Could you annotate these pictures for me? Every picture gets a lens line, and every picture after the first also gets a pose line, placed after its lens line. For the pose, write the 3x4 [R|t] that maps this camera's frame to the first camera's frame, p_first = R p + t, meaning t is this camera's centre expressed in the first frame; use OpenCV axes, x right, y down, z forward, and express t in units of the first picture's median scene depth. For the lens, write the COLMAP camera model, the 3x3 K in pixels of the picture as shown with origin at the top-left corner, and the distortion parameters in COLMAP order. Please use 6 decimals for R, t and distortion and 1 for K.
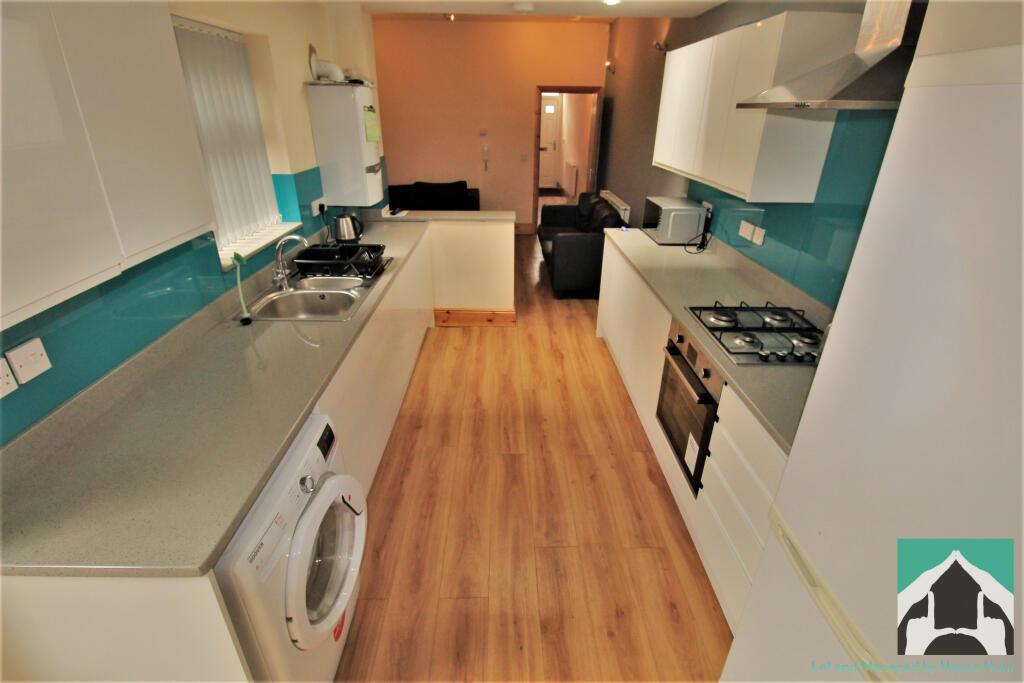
lens RADIAL K [[478.6, 0, 515.4], [0, 478.6, 334.9], [0, 0, 1]] dist [0.013542, -0.018518]
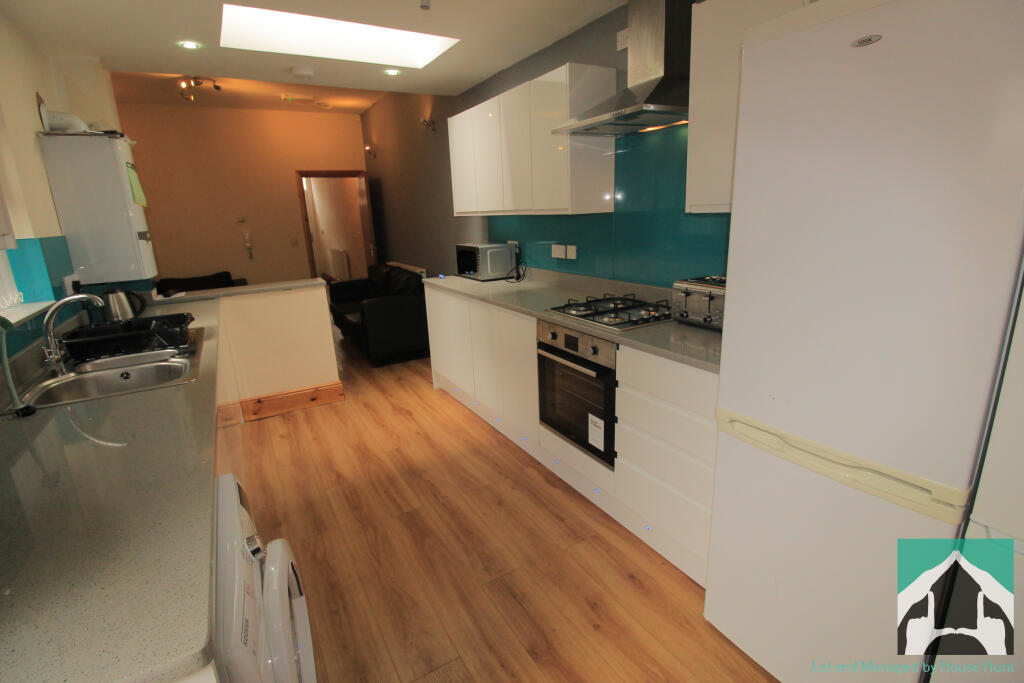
lens RADIAL K [[478.6, 0, 515.4], [0, 478.6, 334.9], [0, 0, 1]] dist [0.013542, -0.018518]
pose [[0.872711, -0.173183, 0.456489, -0.160927], [0.254465, 0.959286, -0.122550, 0.084525], [-0.416680, 0.223112, 0.881248, 0.058997]]
